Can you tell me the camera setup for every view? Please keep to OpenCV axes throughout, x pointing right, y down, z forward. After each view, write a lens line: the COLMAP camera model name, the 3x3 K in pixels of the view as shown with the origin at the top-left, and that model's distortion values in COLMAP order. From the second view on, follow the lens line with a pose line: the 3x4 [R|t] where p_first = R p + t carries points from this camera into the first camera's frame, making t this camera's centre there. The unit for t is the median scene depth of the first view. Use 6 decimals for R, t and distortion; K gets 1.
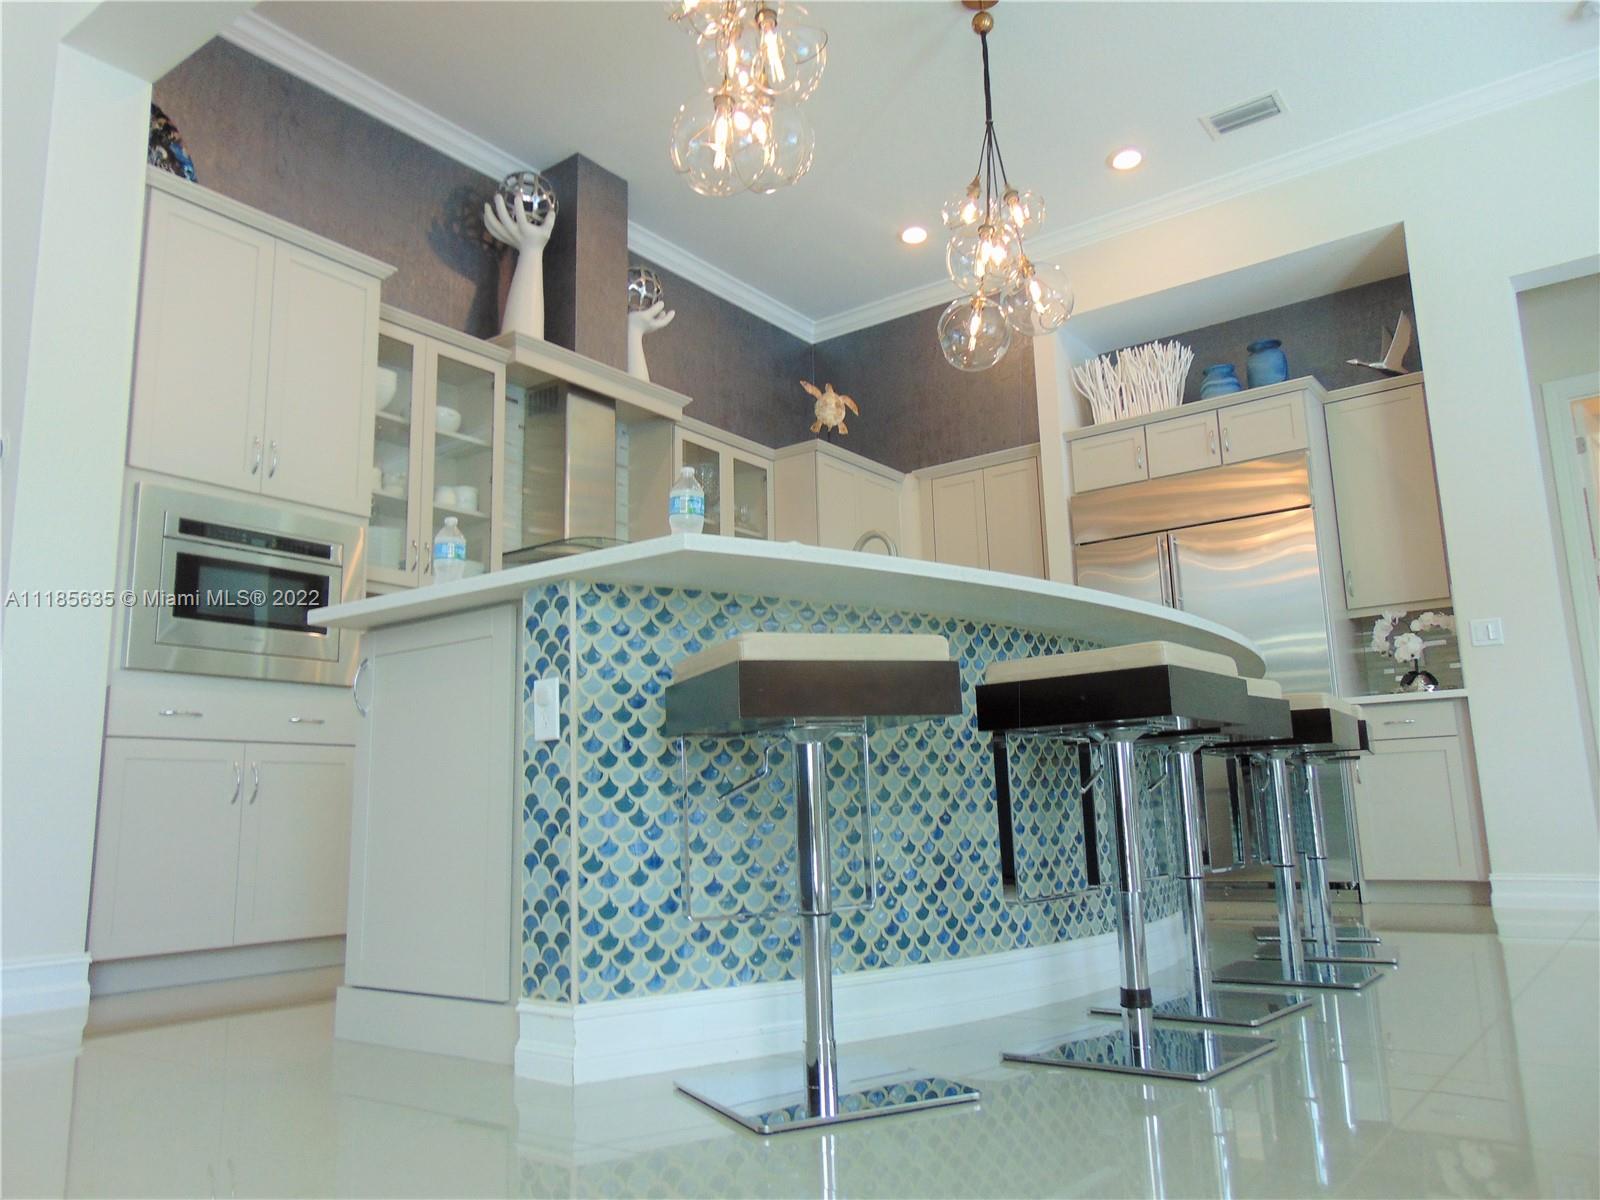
lens RADIAL K [[1189.6, 0, 802.1], [0, 1189.6, 596.0], [0, 0, 1]] dist [-0.025138, 0.045059]
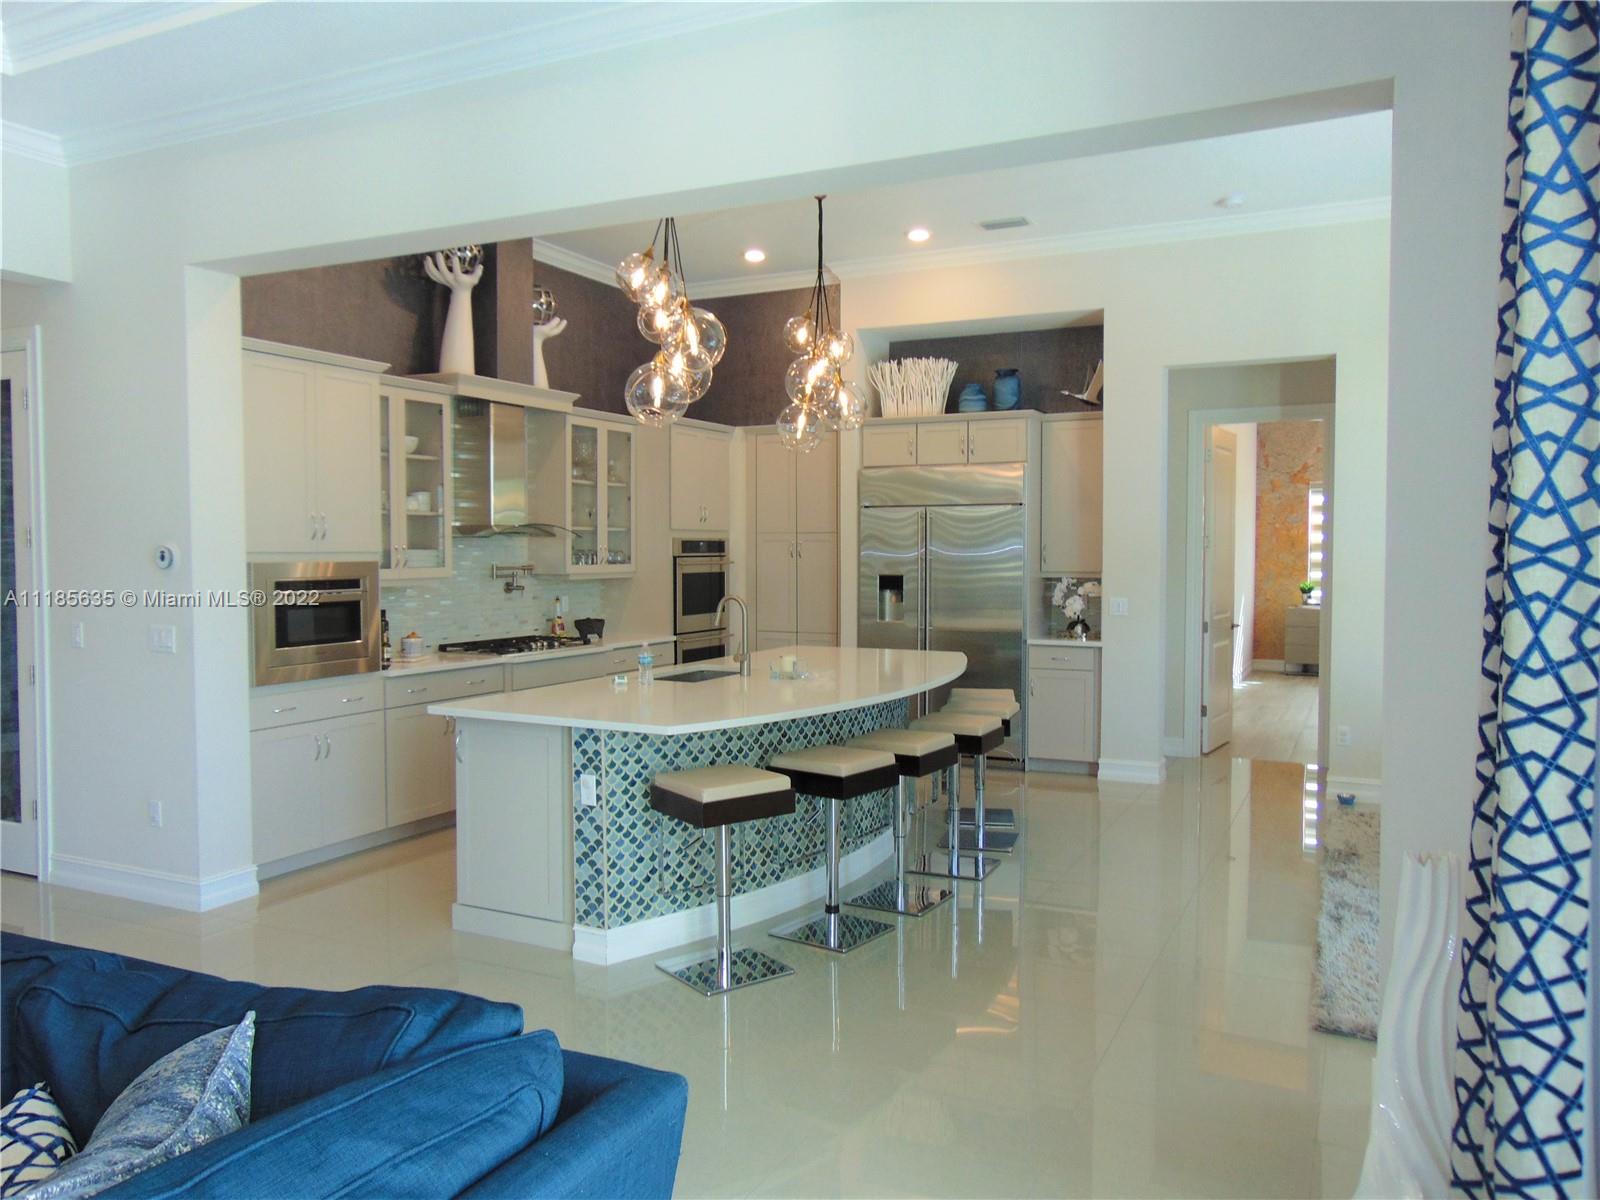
lens RADIAL K [[1189.6, 0, 798.3], [0, 1189.6, 599.7], [0, 0, 1]] dist [-0.025138, 0.045059]
pose [[0.983810, 0.020174, 0.178073, -0.222702], [-0.060557, 0.972619, 0.224376, -0.666969], [-0.168671, -0.231527, 0.958095, -0.878584]]
